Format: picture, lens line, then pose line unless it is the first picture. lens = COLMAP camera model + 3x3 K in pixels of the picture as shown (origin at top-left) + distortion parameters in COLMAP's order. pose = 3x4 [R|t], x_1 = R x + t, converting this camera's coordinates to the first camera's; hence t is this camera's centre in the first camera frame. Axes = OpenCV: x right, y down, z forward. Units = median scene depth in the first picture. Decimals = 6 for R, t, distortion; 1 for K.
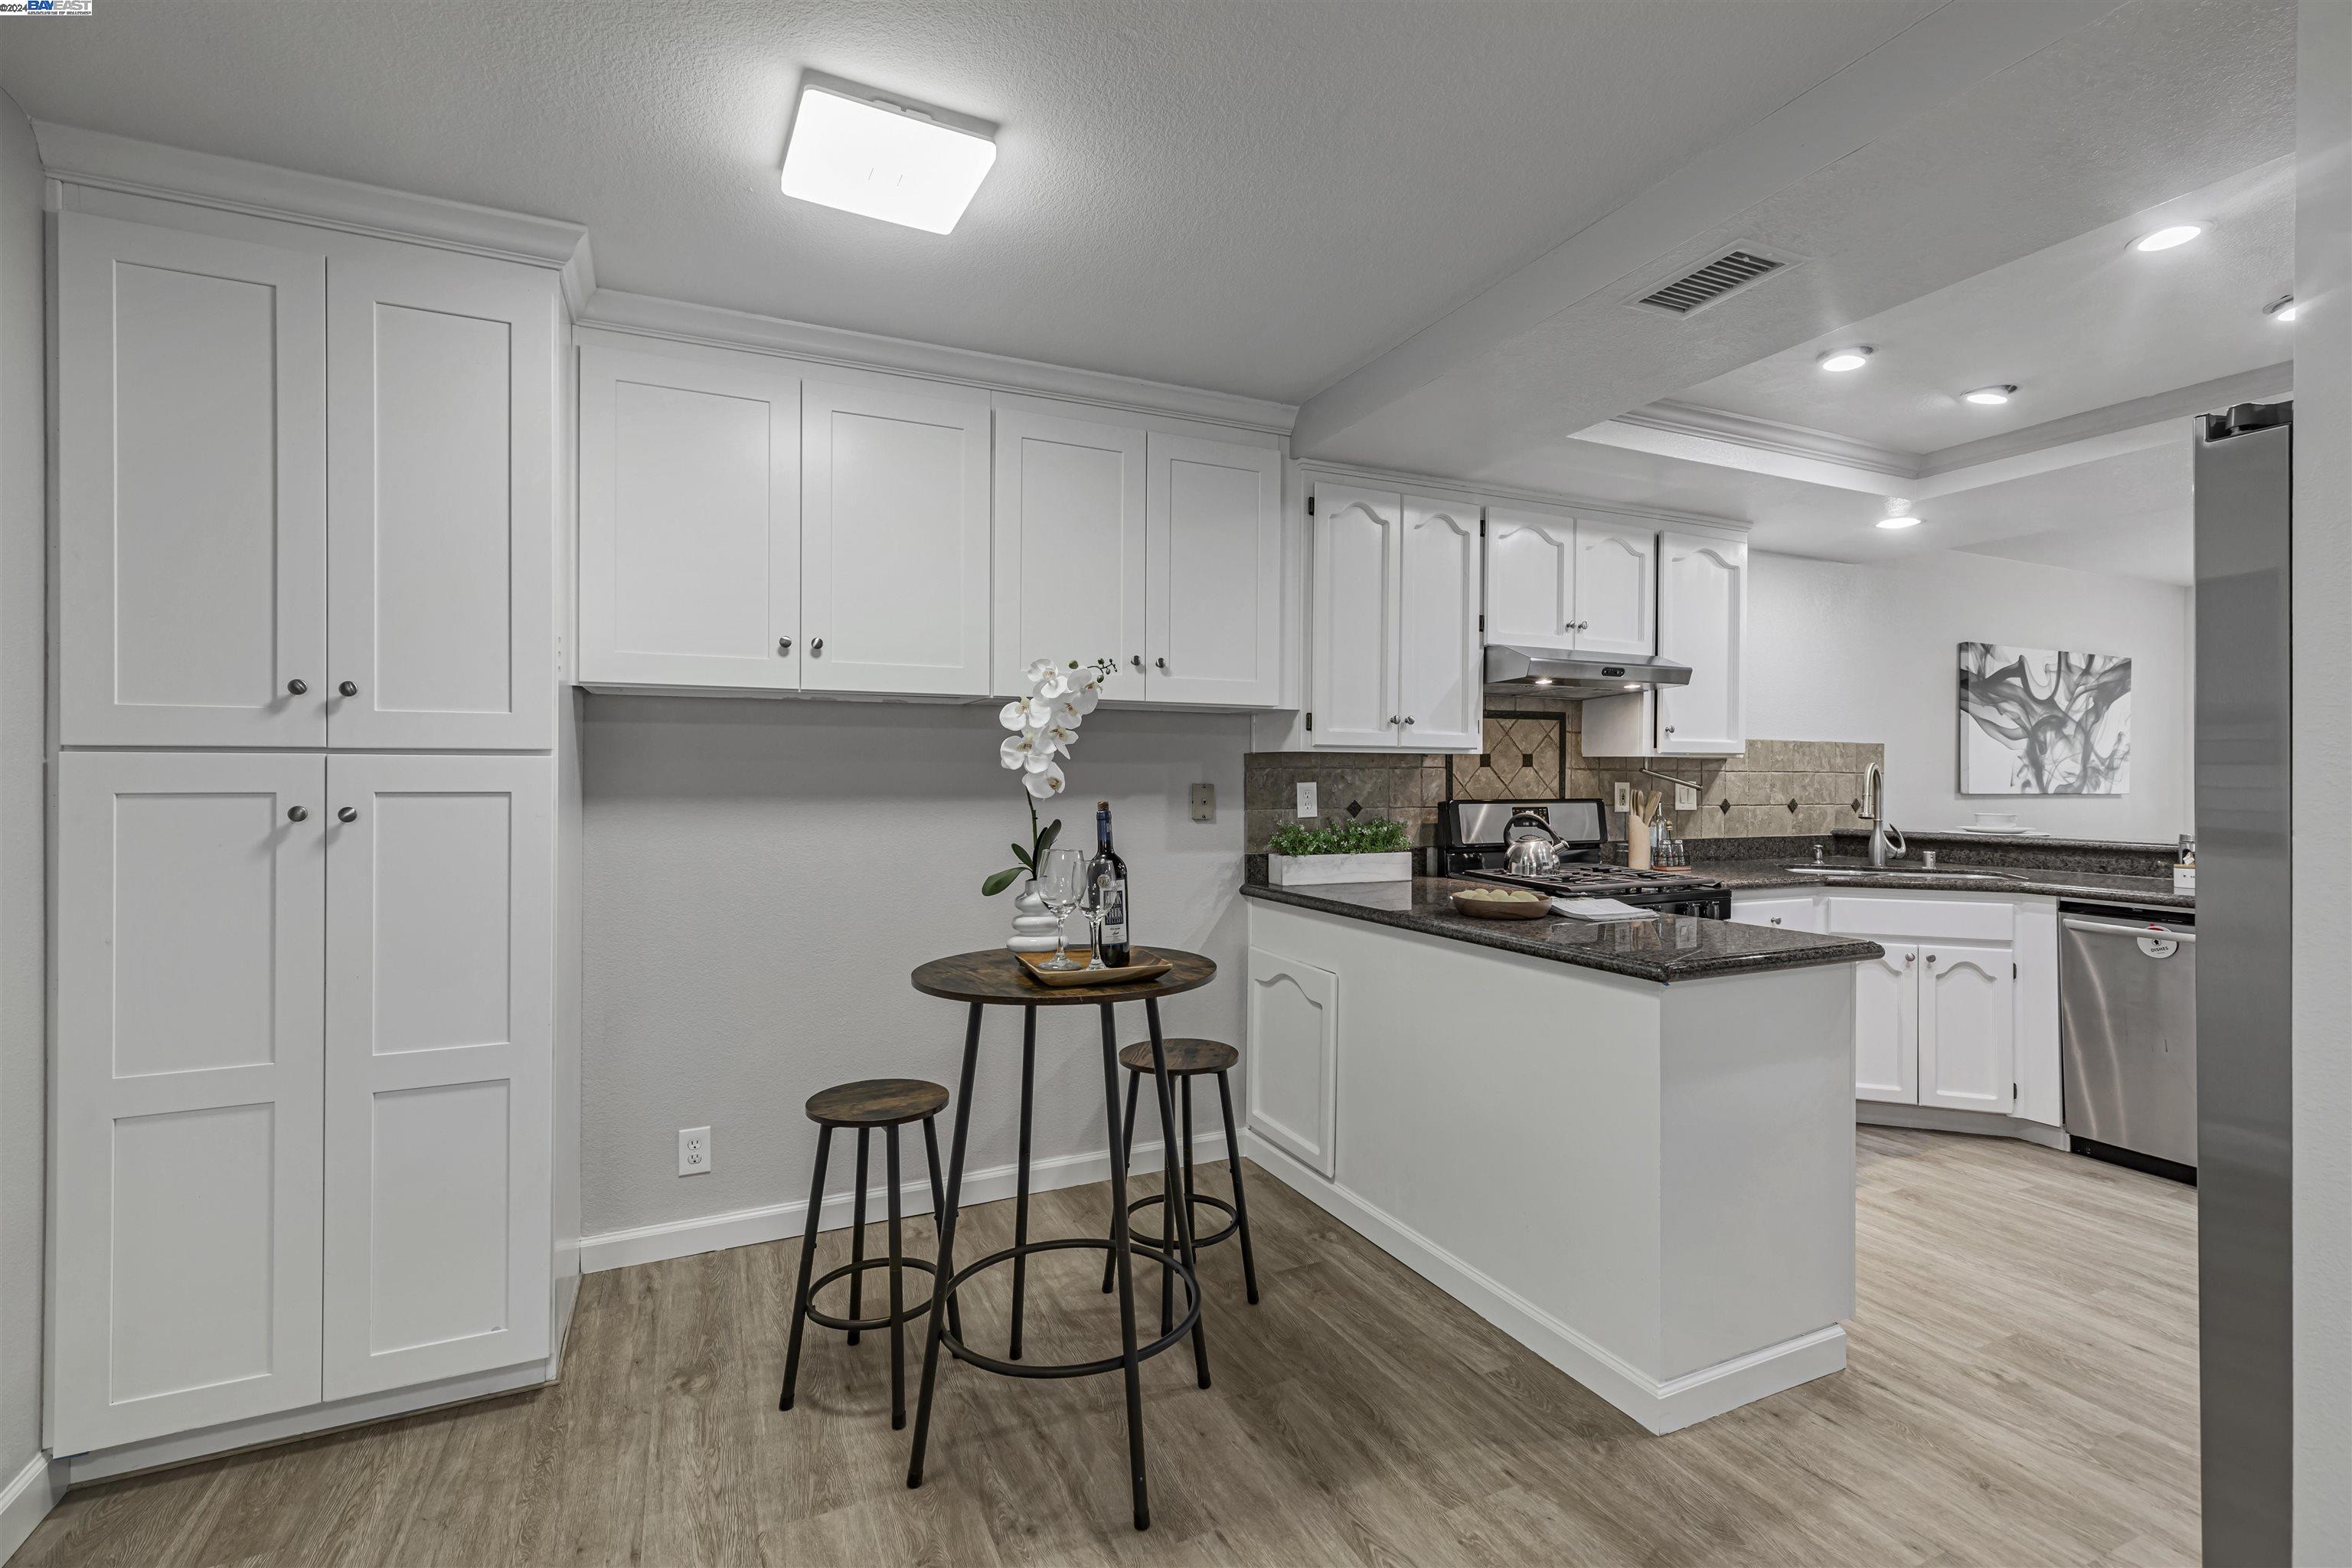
lens RADIAL K [[1068.3, 0, 1166.3], [0, 1068.3, 771.5], [0, 0, 1]] dist [0.000787, -0.000560]
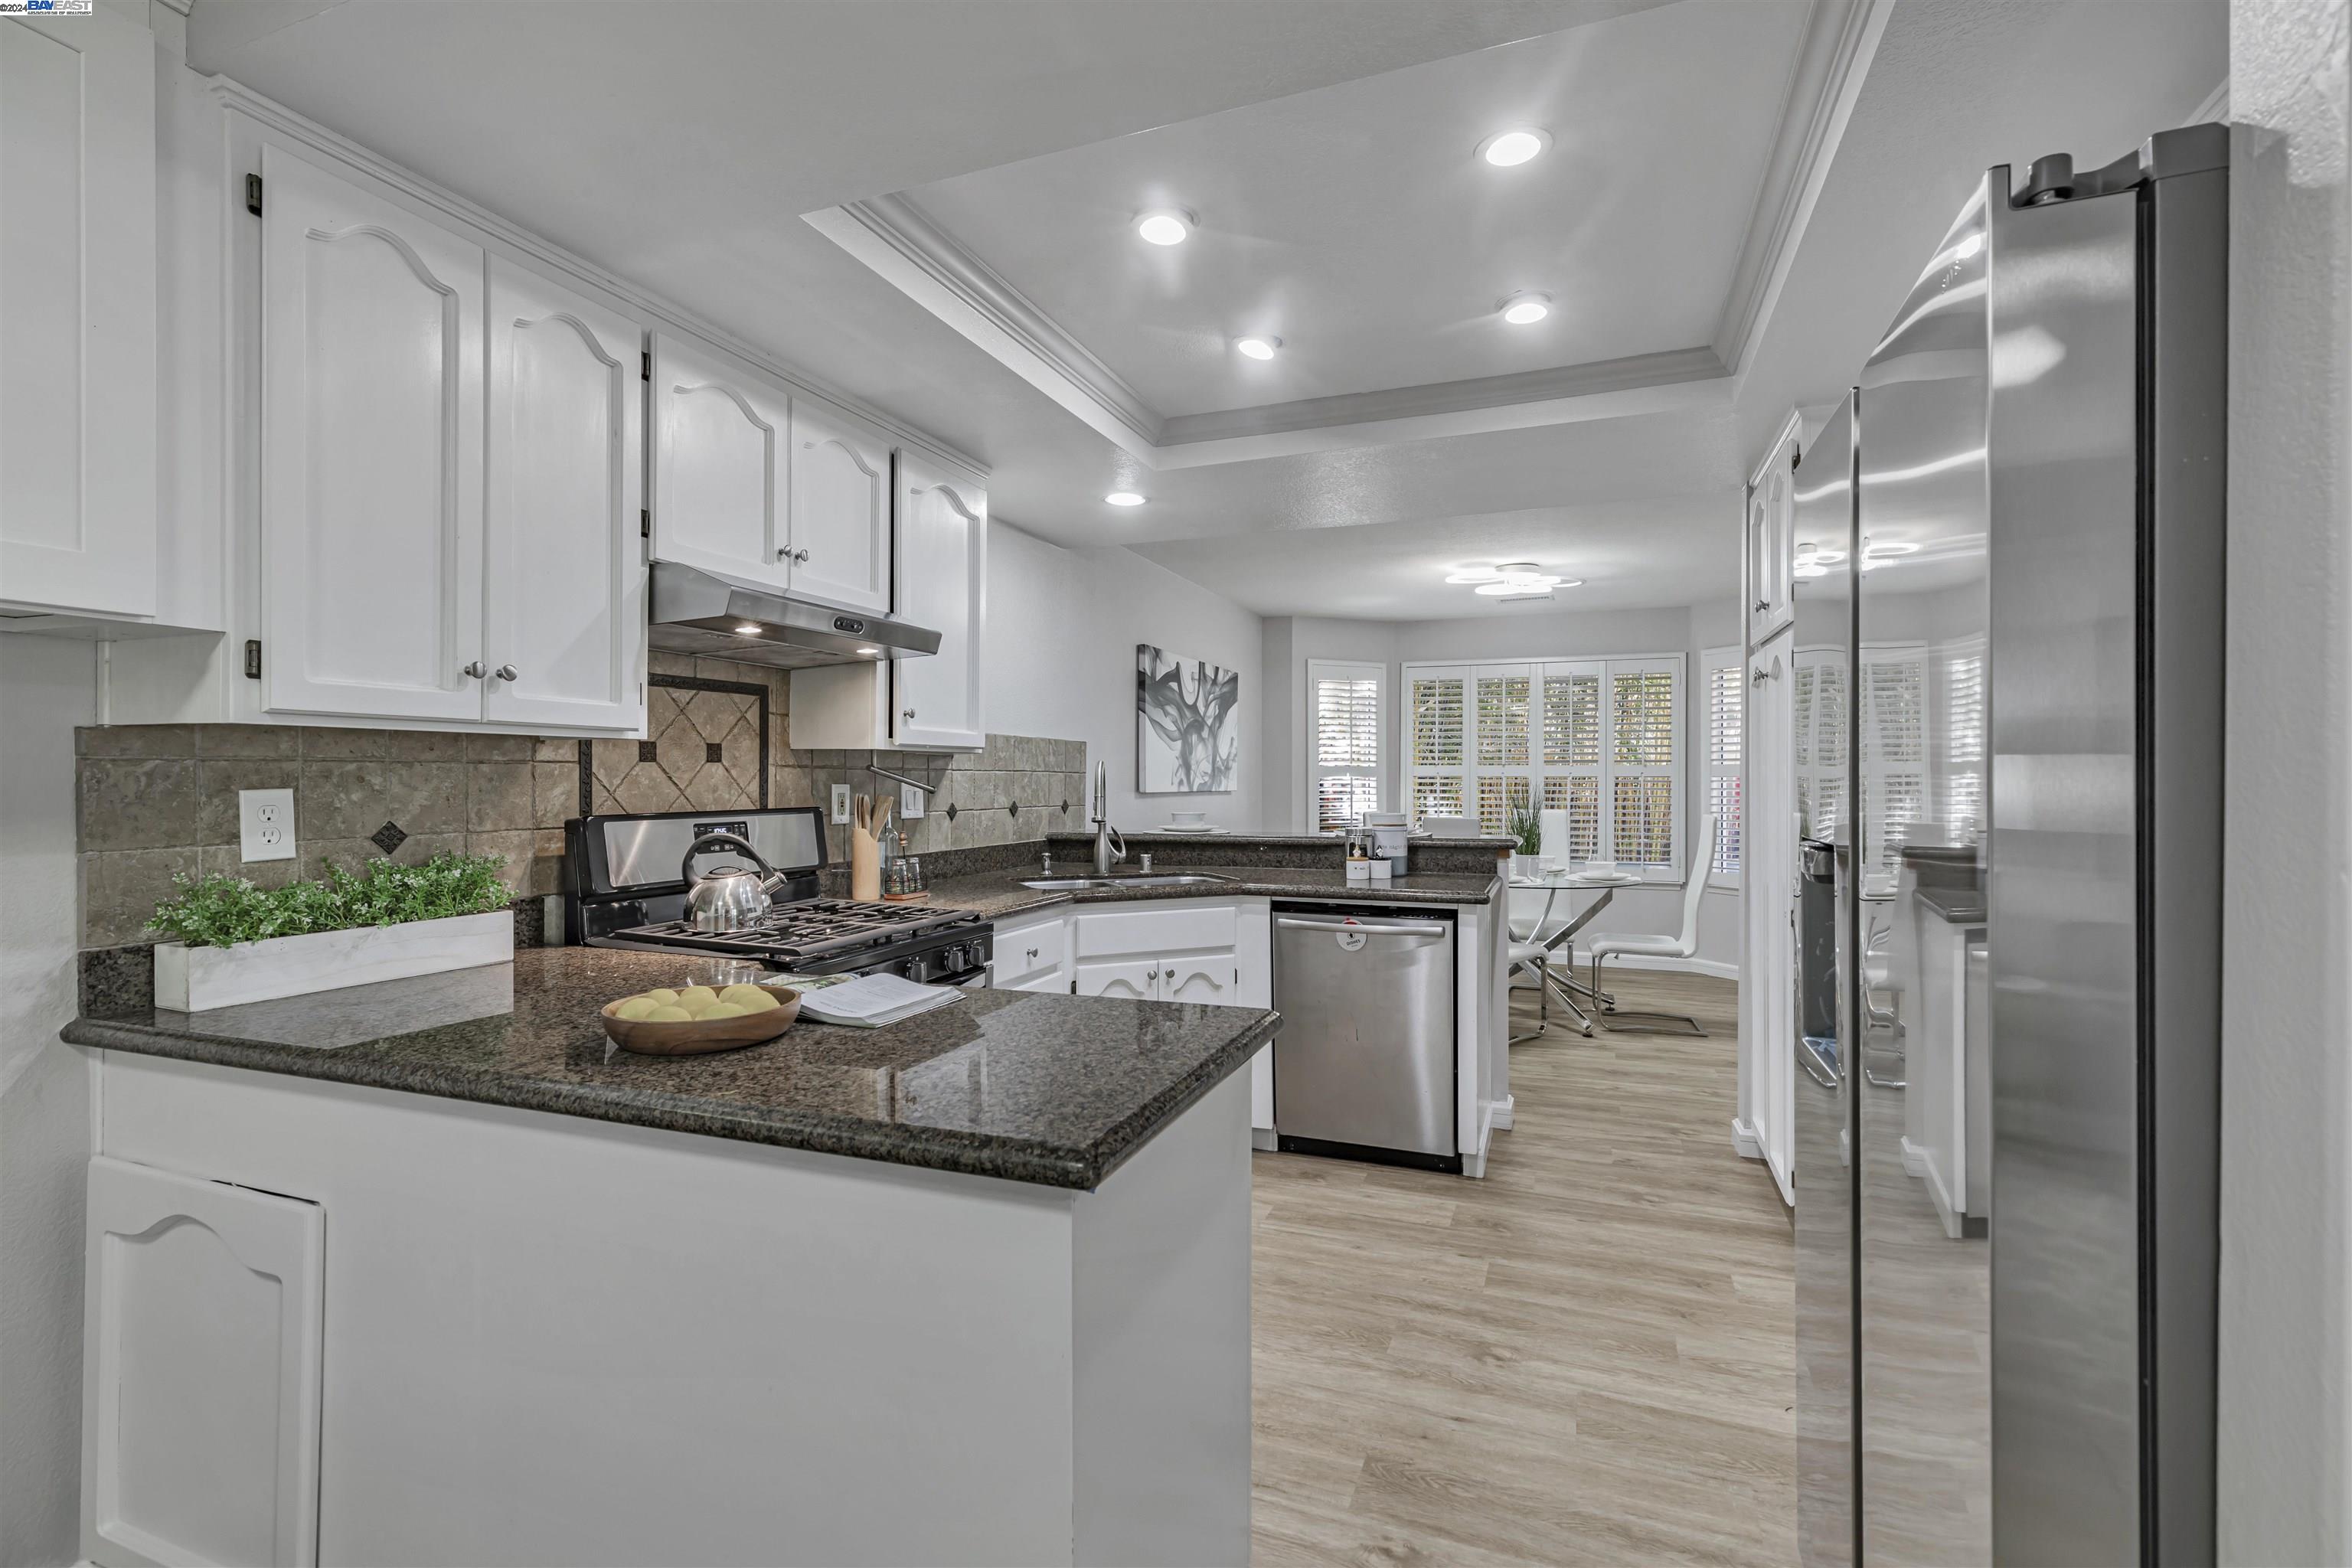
lens RADIAL K [[1070.0, 0, 1188.4], [0, 1070.0, 780.1], [0, 0, 1]] dist [0.008865, -0.000077]
pose [[0.711255, -0.005213, 0.702915, 0.079280], [0.000944, 0.999979, 0.006460, 0.002907], [-0.702934, -0.003931, 0.711244, 0.323376]]
